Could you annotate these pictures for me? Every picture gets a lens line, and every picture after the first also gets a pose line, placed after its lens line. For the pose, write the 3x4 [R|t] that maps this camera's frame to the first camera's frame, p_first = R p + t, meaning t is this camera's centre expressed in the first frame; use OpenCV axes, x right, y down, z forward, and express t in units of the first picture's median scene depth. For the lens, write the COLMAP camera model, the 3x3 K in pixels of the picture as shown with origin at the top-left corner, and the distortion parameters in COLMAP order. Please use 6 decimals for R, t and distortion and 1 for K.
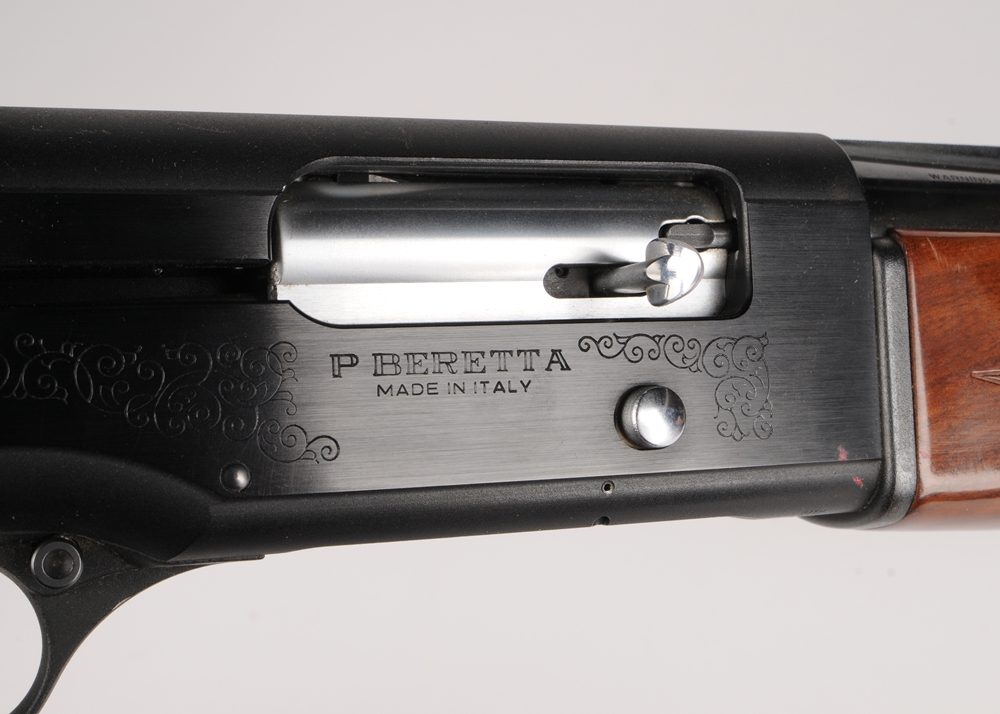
lens RADIAL K [[1368.3, 0, 500.0], [0, 1368.3, 357.0], [0, 0, 1]] dist [-0.074343, -0.050152]
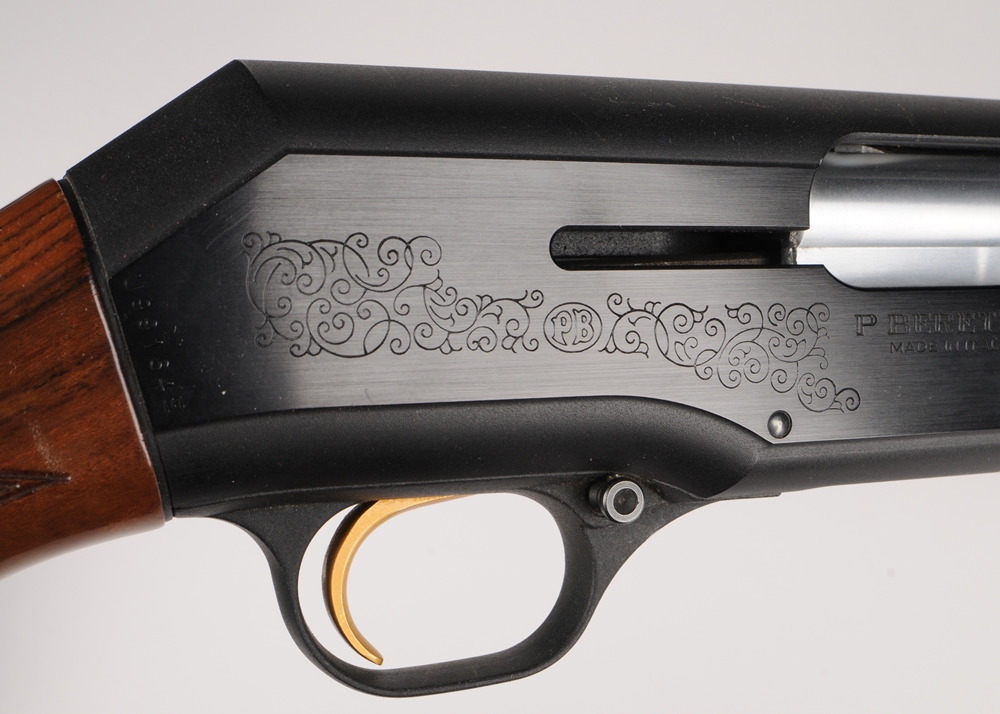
lens RADIAL K [[1368.3, 0, 500.0], [0, 1368.3, 357.0], [0, 0, 1]] dist [-0.074343, -0.050152]
pose [[0.999401, 0.025729, 0.023162, -0.428833], [-0.027553, 0.996233, 0.082229, -0.049505], [-0.020959, -0.082818, 0.996344, -0.090834]]
